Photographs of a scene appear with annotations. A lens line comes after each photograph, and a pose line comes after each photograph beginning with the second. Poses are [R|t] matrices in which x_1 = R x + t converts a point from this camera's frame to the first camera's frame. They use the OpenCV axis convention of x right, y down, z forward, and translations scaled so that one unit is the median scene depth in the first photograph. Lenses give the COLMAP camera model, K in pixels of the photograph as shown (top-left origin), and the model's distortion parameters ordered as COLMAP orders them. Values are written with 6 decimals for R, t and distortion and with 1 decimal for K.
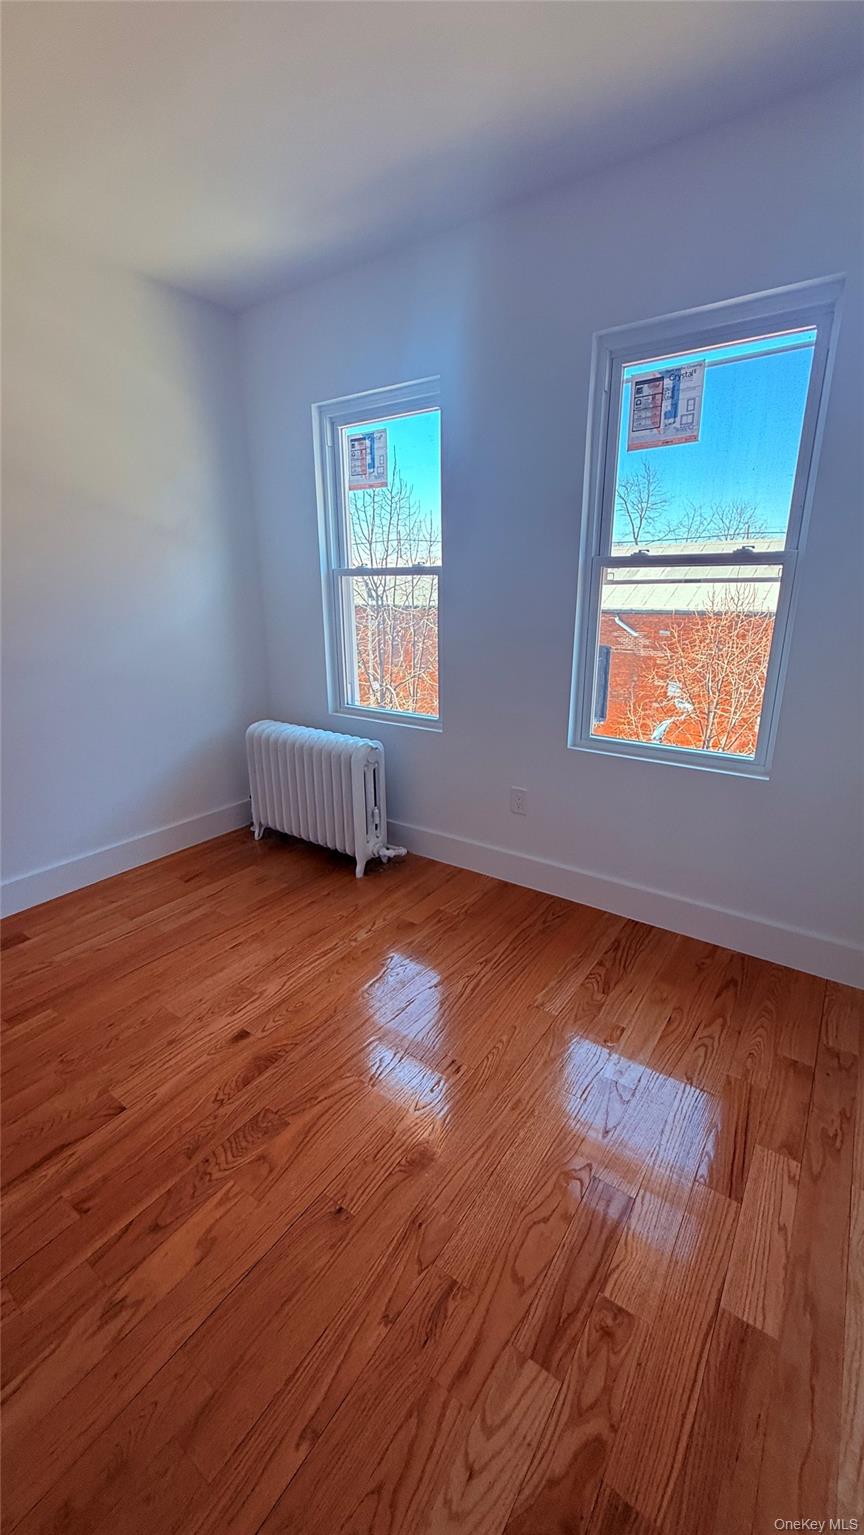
lens RADIAL K [[606.5, 0, 428.4], [0, 606.5, 762.1], [0, 0, 1]] dist [0.001344, 0.000002]
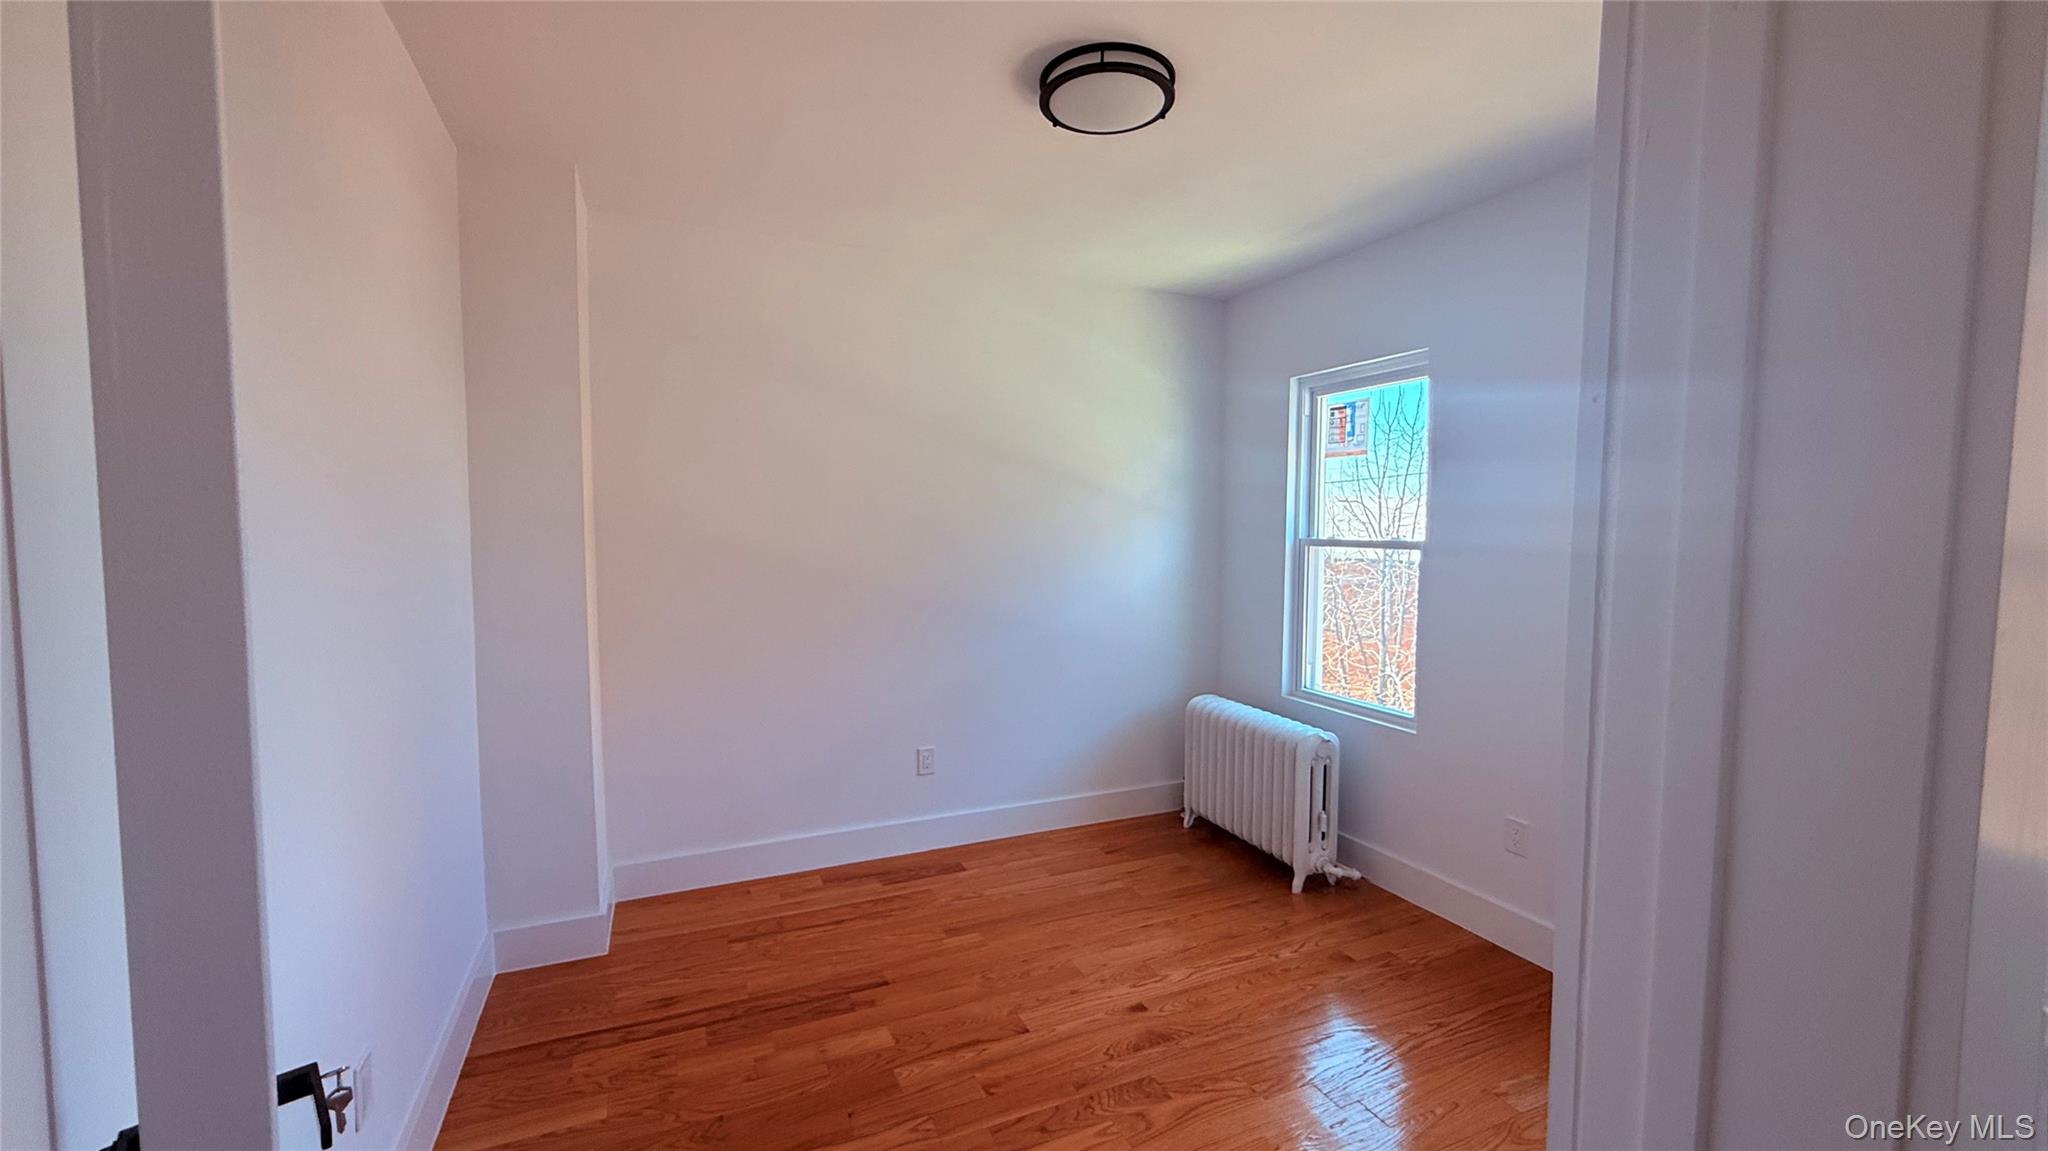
lens RADIAL K [[809.2, 0, 1018.2], [0, 809.2, 577.7], [0, 0, 1]] dist [0.001344, 0.000002]
pose [[0.862960, 0.045837, -0.503189, 0.102781], [-0.155495, 0.971637, -0.178163, 0.025500], [0.480751, 0.231991, 0.845612, -0.248286]]
